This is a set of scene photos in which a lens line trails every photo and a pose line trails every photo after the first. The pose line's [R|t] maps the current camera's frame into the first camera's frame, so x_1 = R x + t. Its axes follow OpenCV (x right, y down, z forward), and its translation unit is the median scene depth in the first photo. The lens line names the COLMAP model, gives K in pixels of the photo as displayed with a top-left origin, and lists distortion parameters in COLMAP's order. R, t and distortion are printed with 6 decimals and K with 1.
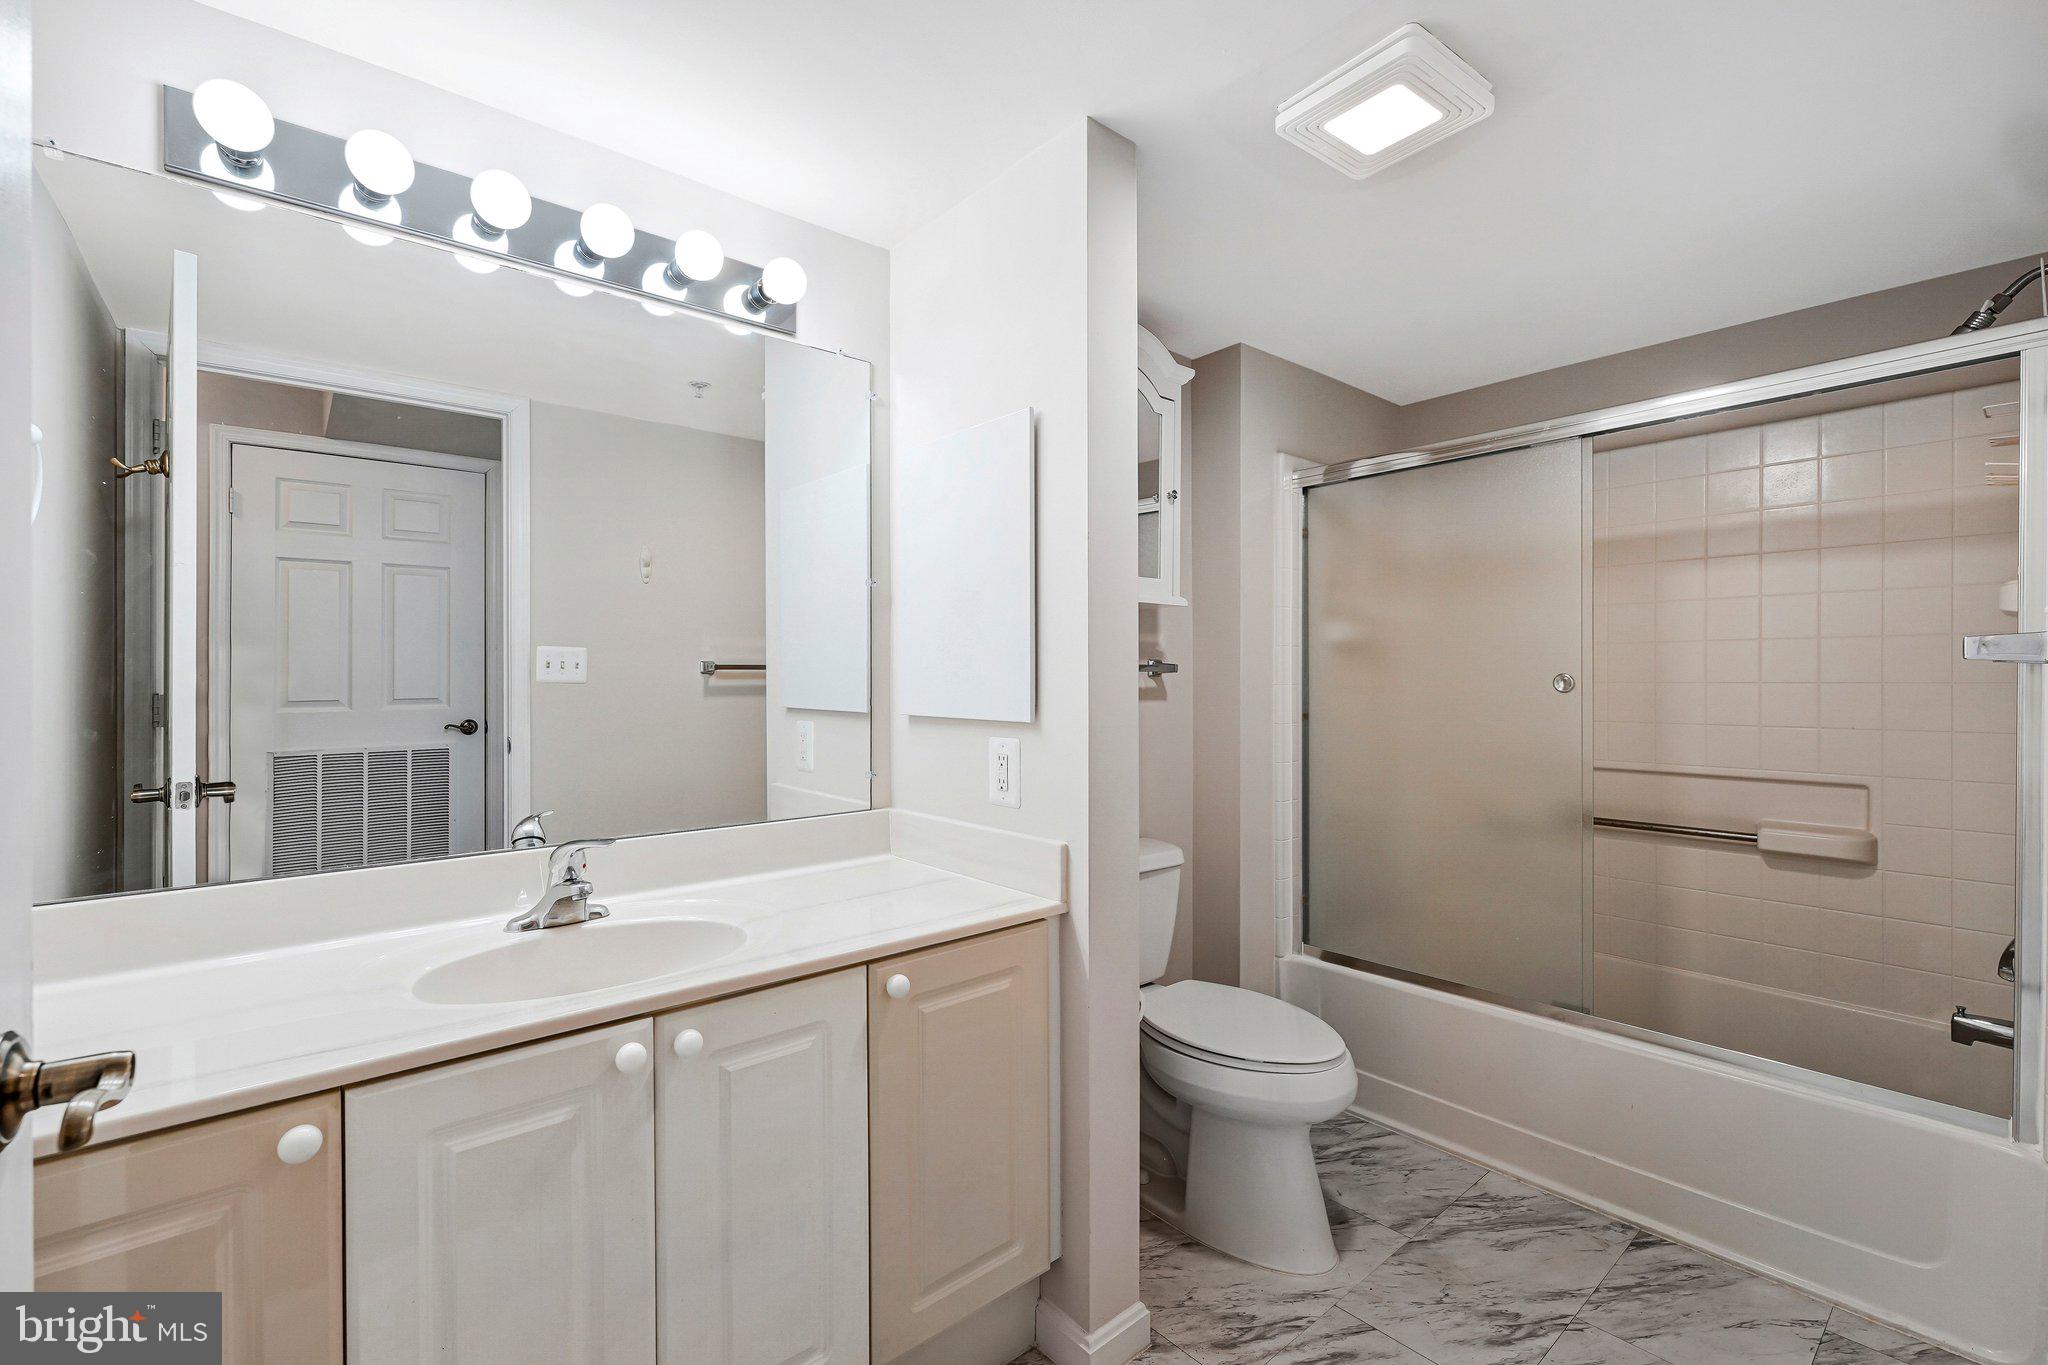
lens RADIAL K [[862.3, 0, 1033.7], [0, 862.3, 679.8], [0, 0, 1]] dist [-0.003264, 0.000237]
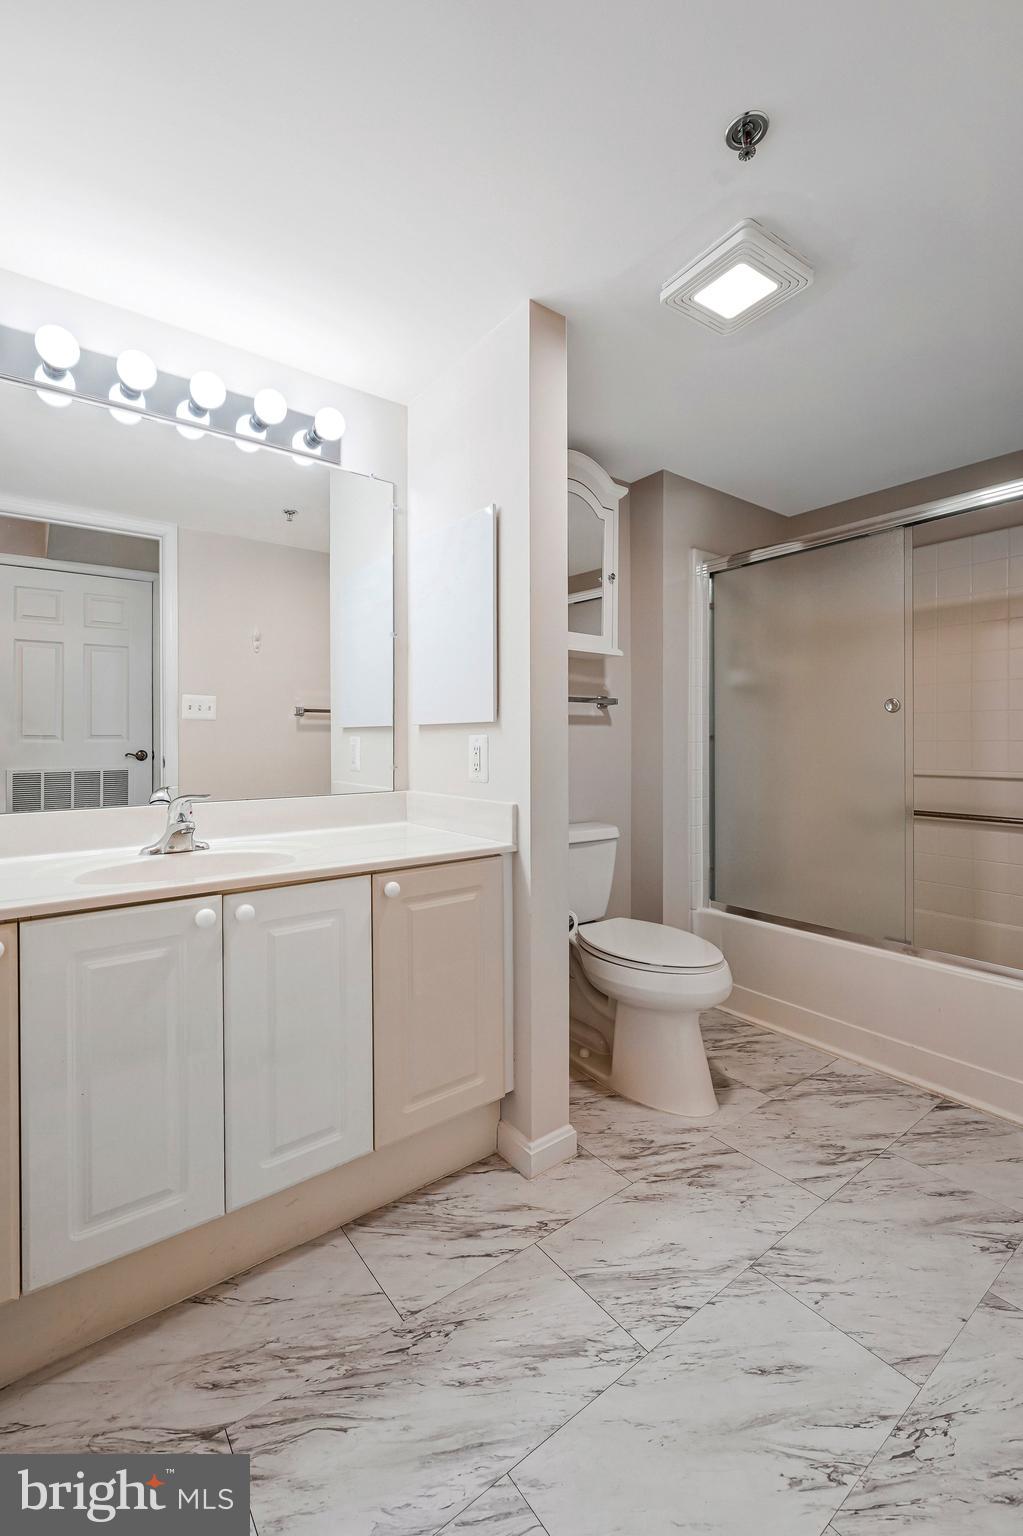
lens RADIAL K [[626.9, 0, 517.8], [0, 626.9, 746.9], [0, 0, 1]] dist [-0.001356, 0.000111]
pose [[0.998286, -0.000288, -0.058530, 0.084643], [0.000460, 0.999996, 0.002935, 0.075651], [0.058529, -0.002957, 0.998281, -0.042211]]
